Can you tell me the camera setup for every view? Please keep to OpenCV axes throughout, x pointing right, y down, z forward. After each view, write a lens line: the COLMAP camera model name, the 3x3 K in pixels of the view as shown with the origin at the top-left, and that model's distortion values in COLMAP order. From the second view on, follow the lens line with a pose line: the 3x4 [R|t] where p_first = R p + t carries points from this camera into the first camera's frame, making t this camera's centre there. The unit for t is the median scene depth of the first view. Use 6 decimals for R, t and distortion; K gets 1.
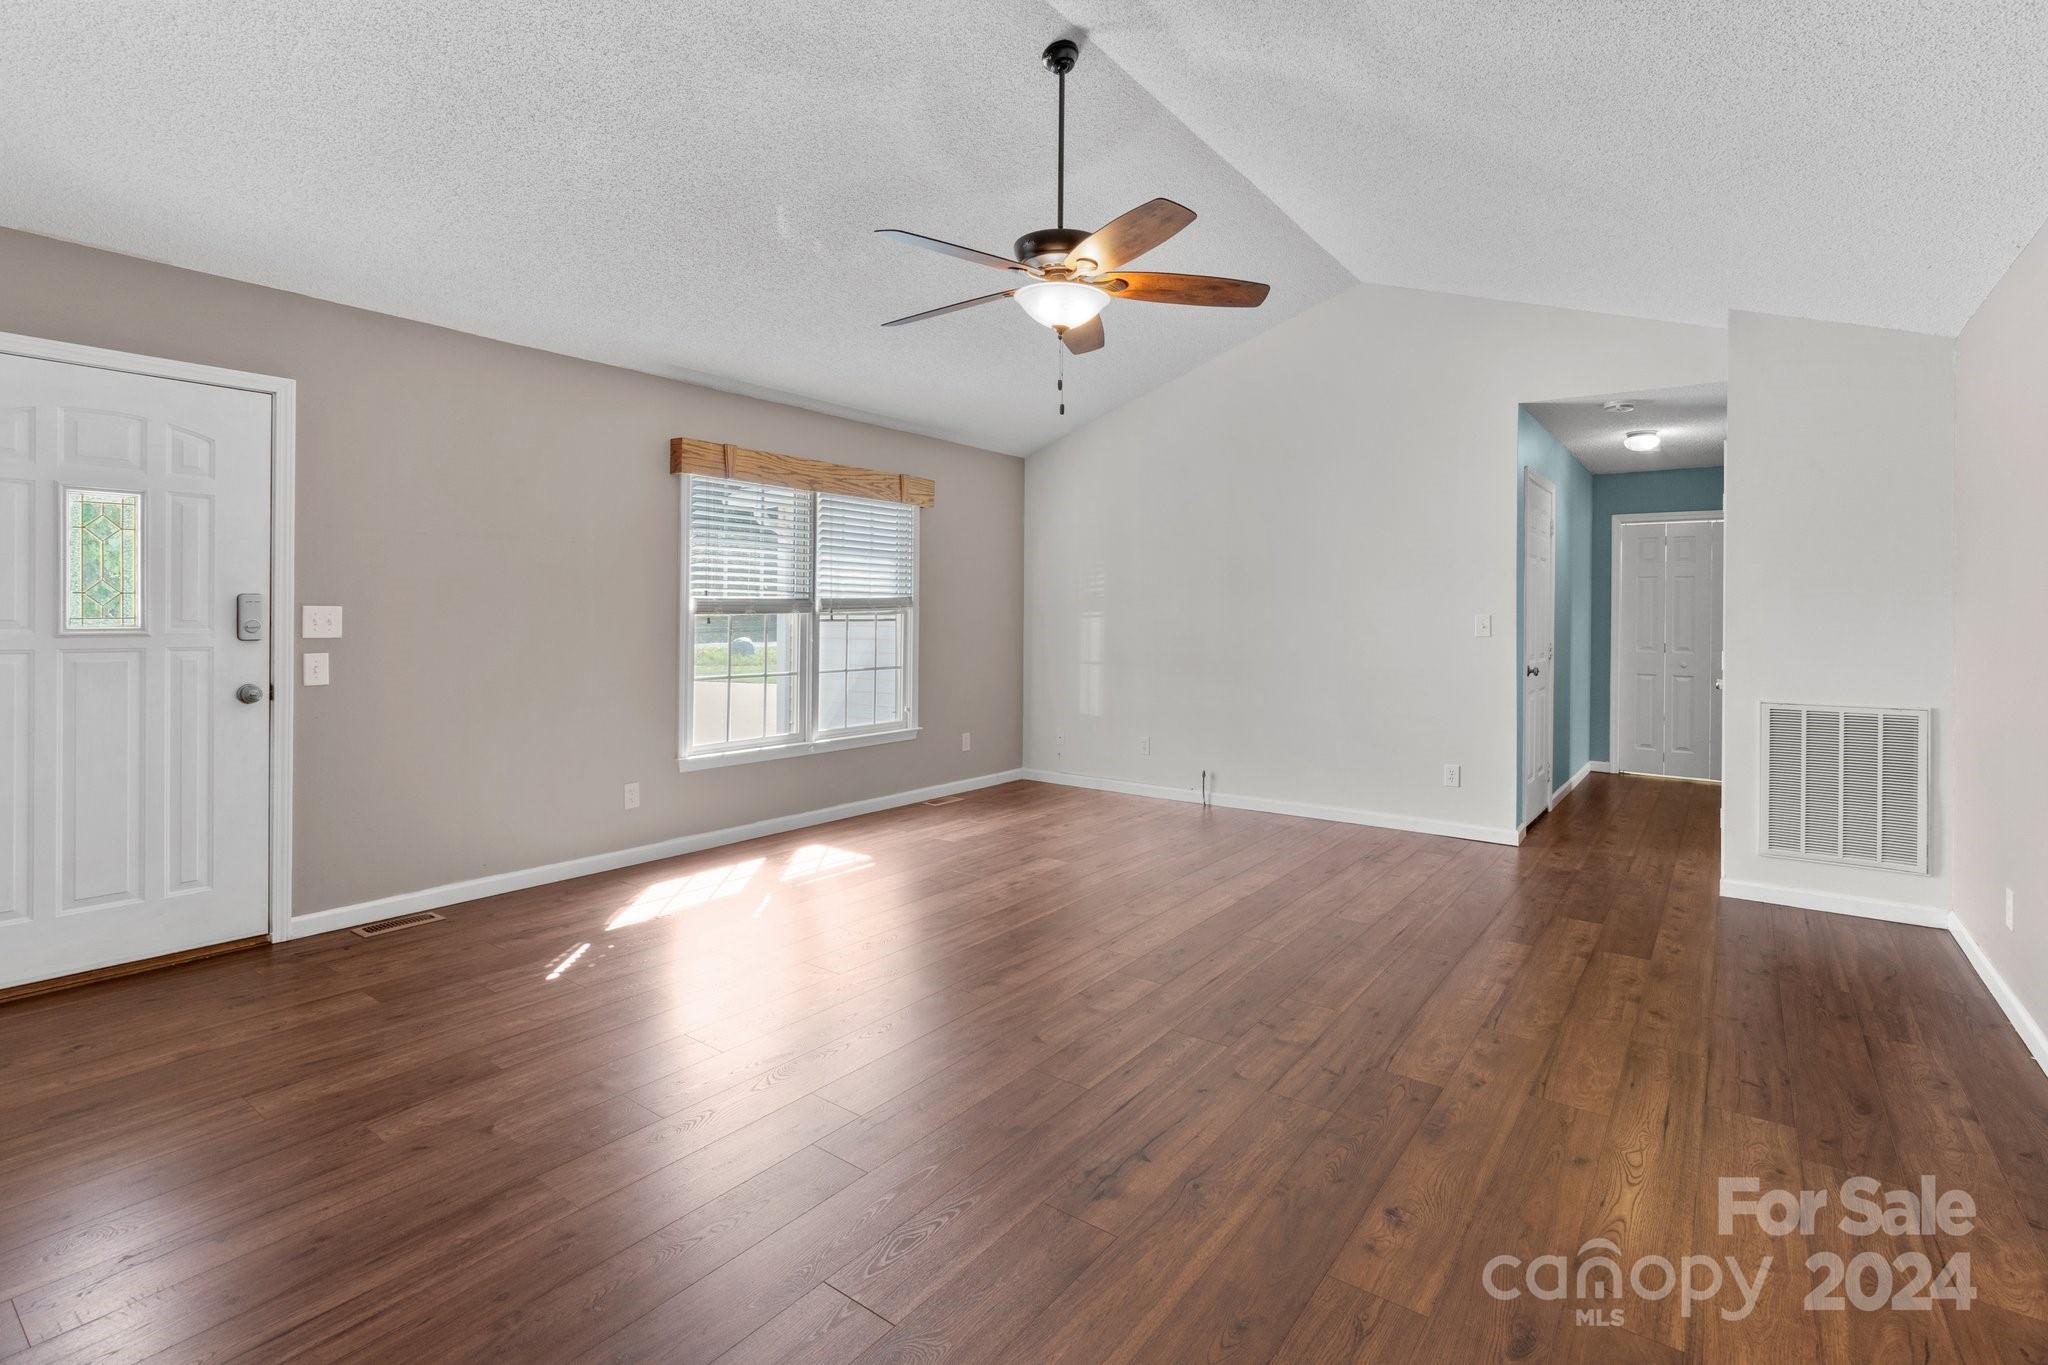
lens RADIAL K [[959.4, 0, 1034.0], [0, 959.4, 620.1], [0, 0, 1]] dist [-0.000858, 0.000491]
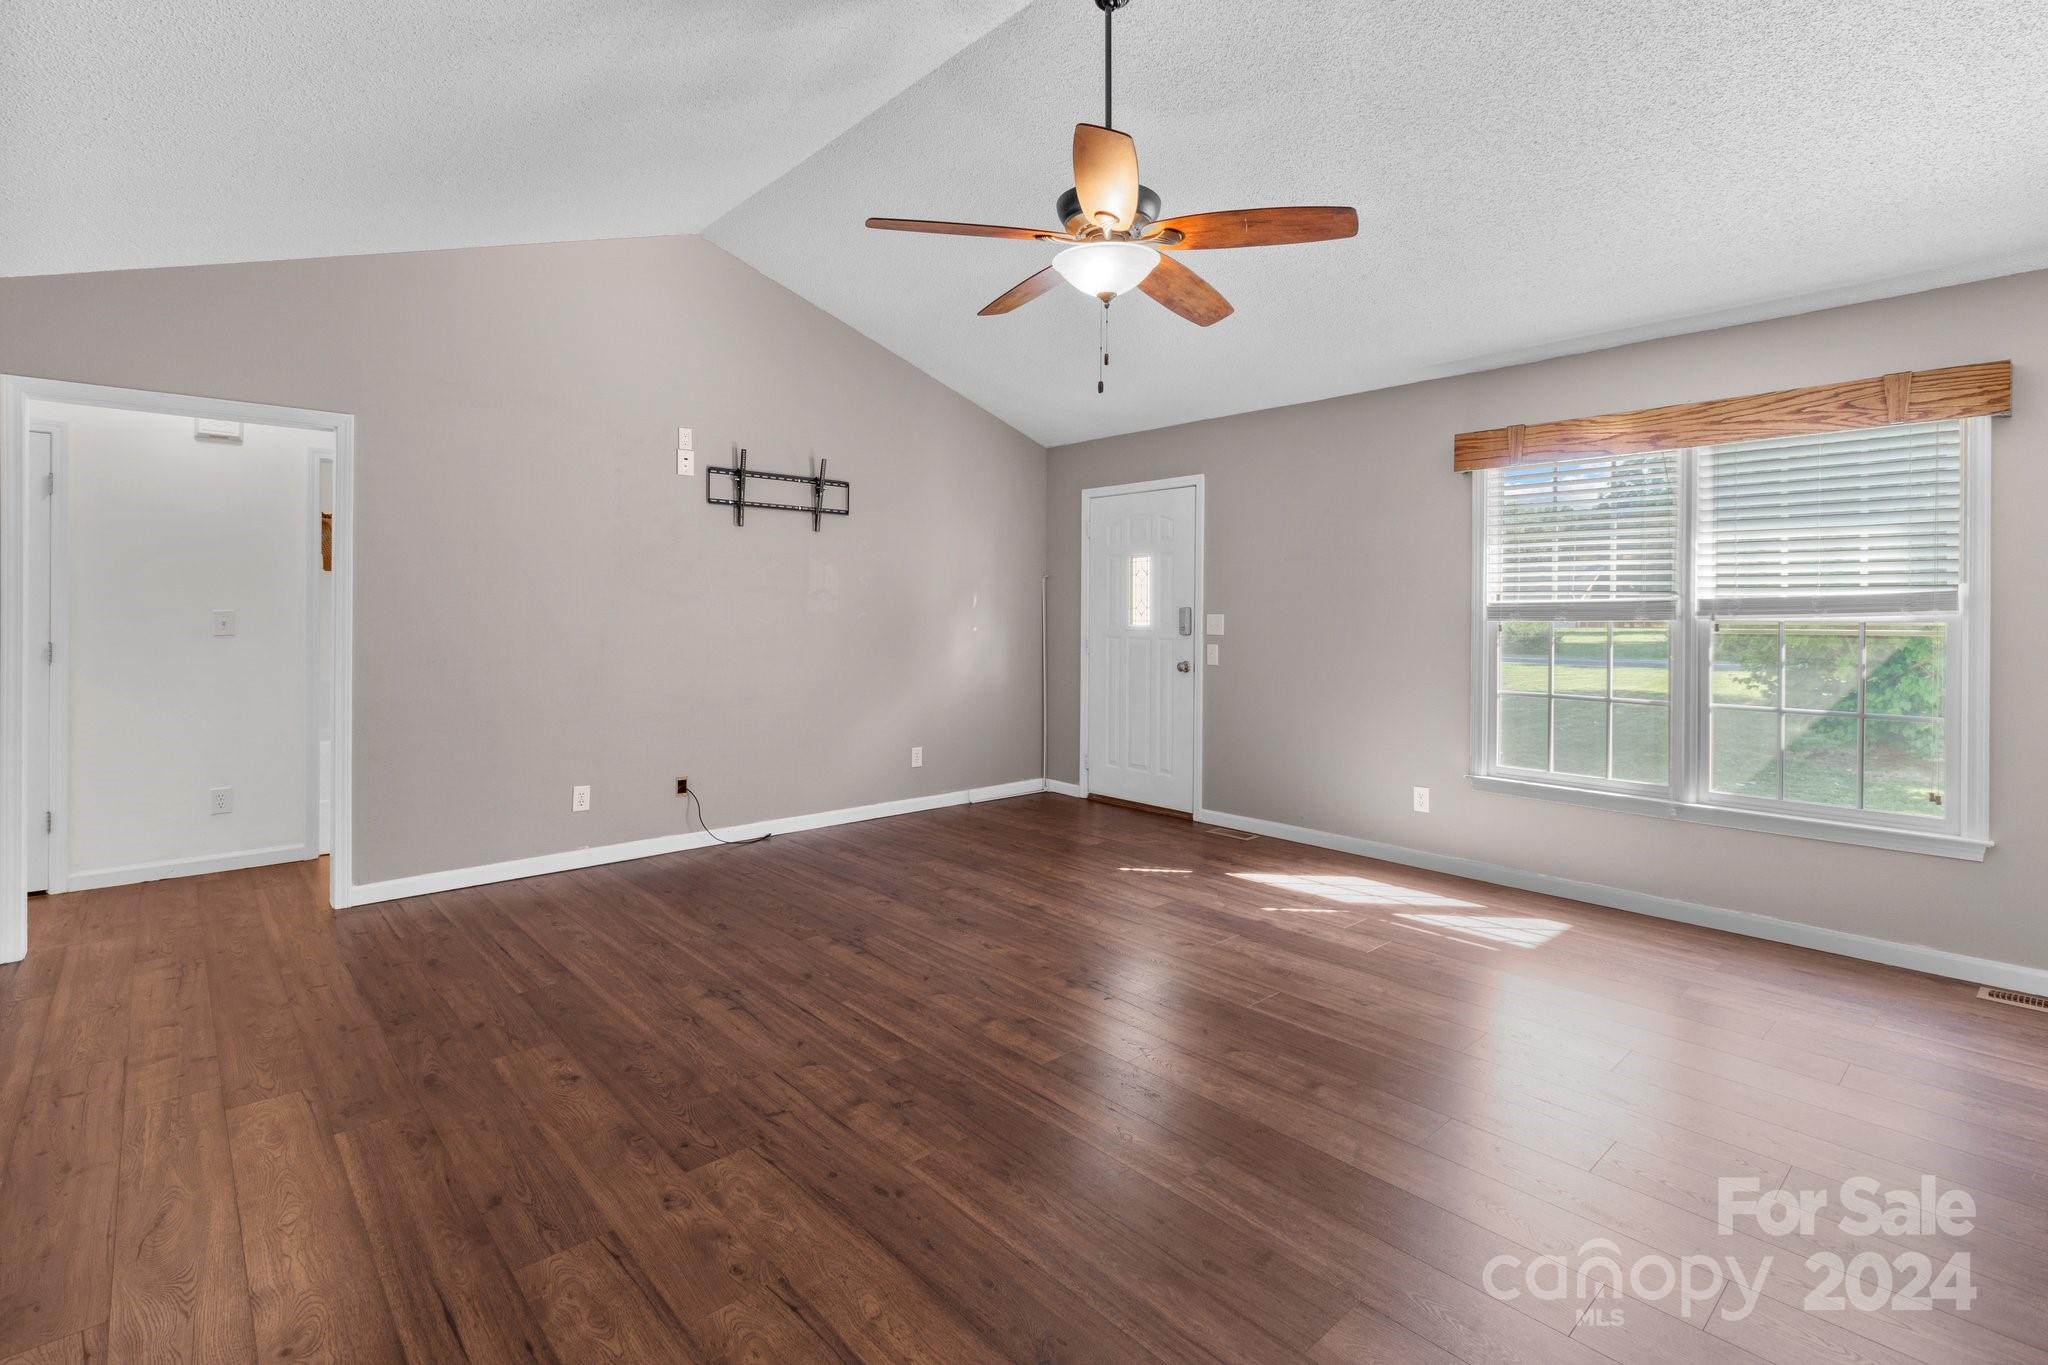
lens RADIAL K [[959.4, 0, 1045.2], [0, 959.4, 613.3], [0, 0, 1]] dist [-0.000858, 0.000491]
pose [[-0.189675, -0.009801, -0.981798, 1.112233], [-0.013810, 0.999878, -0.007313, -0.001617], [0.981750, 0.012171, -0.189788, 1.358516]]
